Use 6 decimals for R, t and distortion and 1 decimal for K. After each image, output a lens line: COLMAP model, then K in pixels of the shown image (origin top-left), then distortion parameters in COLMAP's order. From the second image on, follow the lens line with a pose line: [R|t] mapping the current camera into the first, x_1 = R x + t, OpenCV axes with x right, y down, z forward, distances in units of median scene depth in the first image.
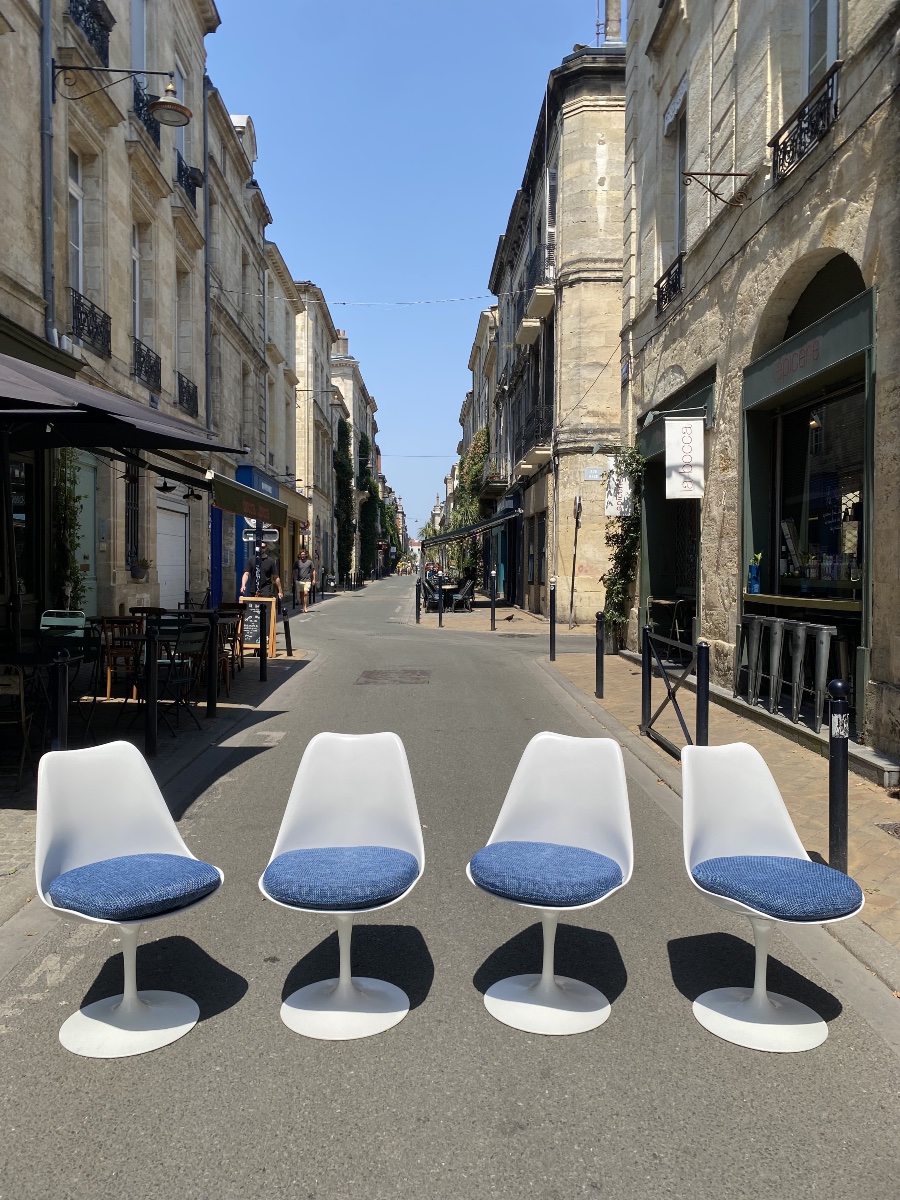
lens RADIAL K [[920.3, 0, 458.5], [0, 920.3, 599.9], [0, 0, 1]] dist [0.020737, -0.021244]
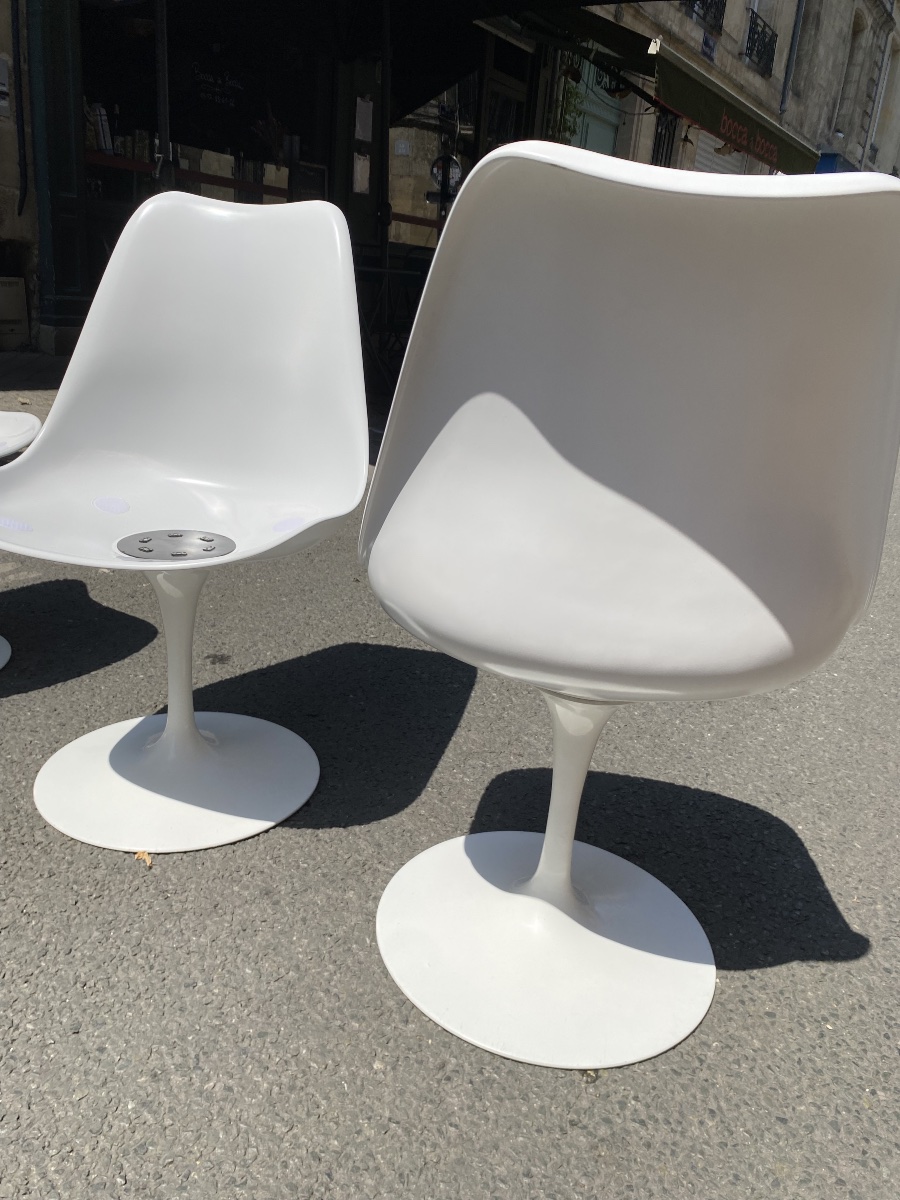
lens RADIAL K [[920.3, 0, 450.9], [0, 920.3, 599.1], [0, 0, 1]] dist [0.020737, -0.021244]
pose [[0.809458, 0.246789, -0.532798, 0.072639], [-0.101385, 0.952501, 0.287163, 0.068249], [0.578359, -0.178429, 0.796030, 0.241483]]
